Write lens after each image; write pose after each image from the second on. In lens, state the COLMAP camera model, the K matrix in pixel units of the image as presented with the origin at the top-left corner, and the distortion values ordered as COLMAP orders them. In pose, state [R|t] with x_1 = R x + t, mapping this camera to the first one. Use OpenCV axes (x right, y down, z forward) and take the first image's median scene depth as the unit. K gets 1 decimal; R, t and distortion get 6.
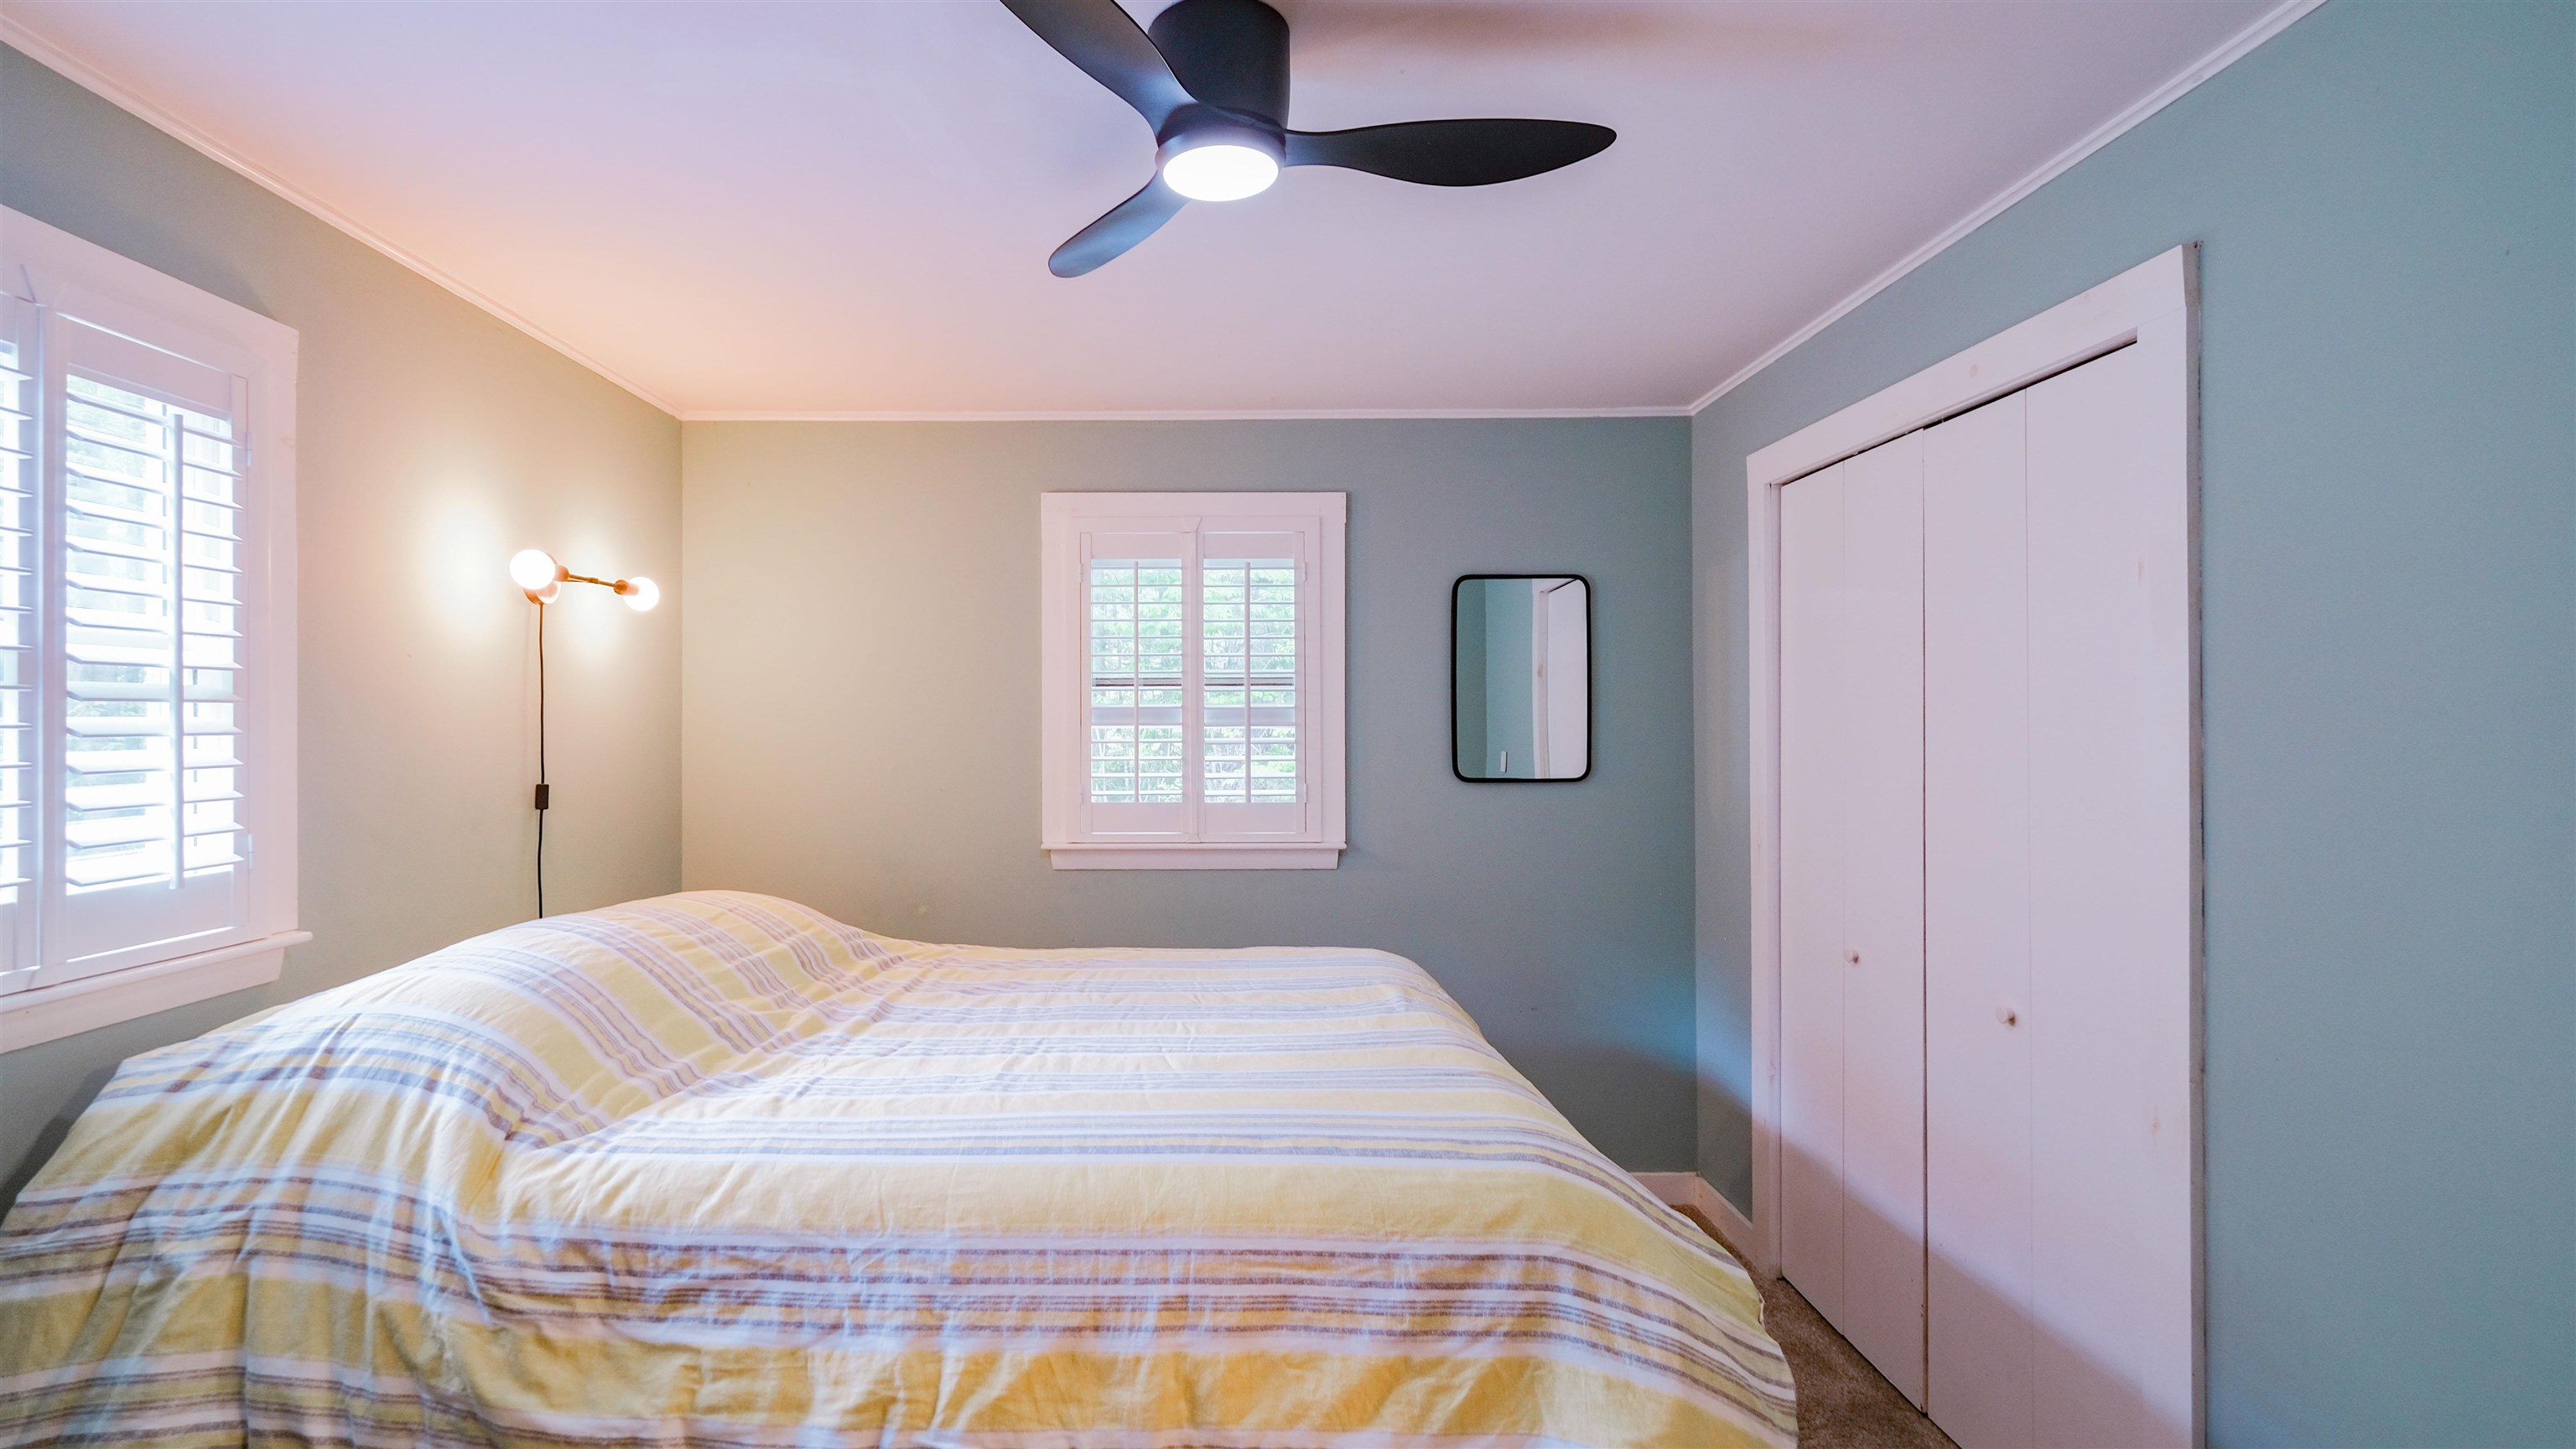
lens RADIAL K [[1143.2, 0, 1274.8], [0, 1143.2, 716.5], [0, 0, 1]] dist [-0.002904, -0.001186]
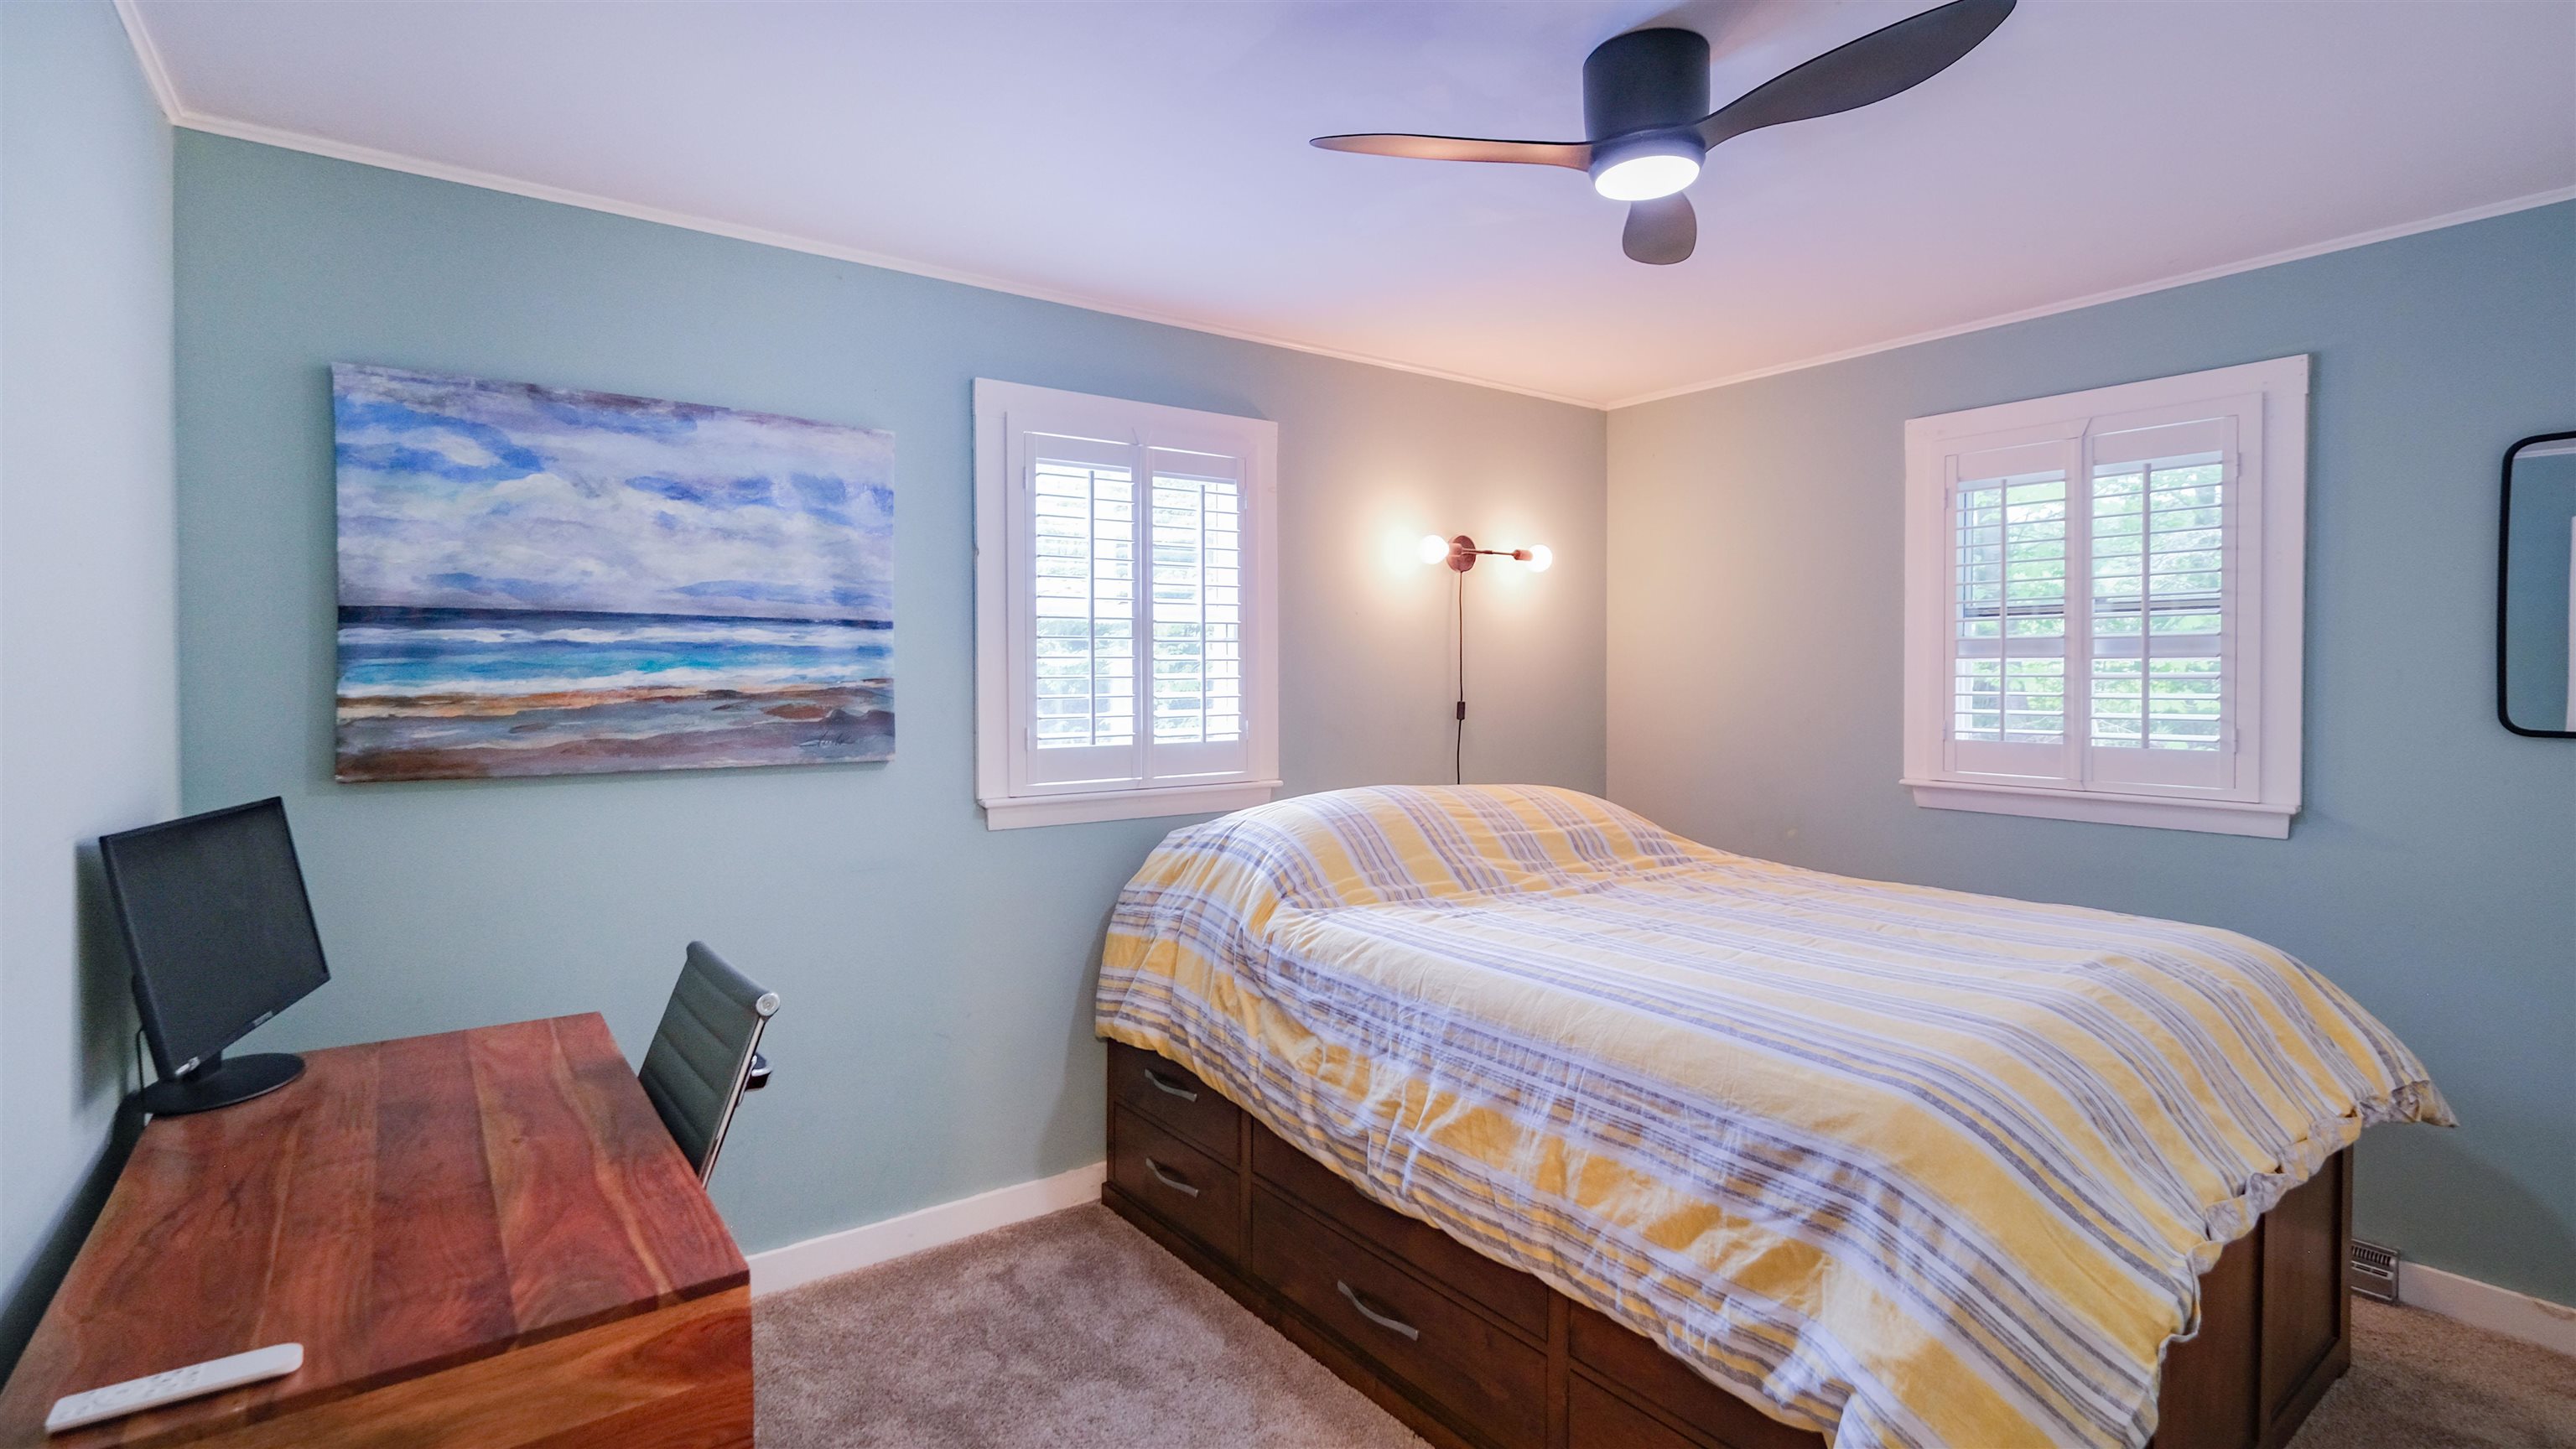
lens RADIAL K [[1165.3, 0, 1352.4], [0, 1165.3, 685.3], [0, 0, 1]] dist [-0.002568, -0.000415]
pose [[0.629099, 0.012020, -0.777233, 0.750415], [0.006655, 0.999761, 0.020848, 0.018688], [0.777297, -0.018288, 0.628868, 0.005583]]
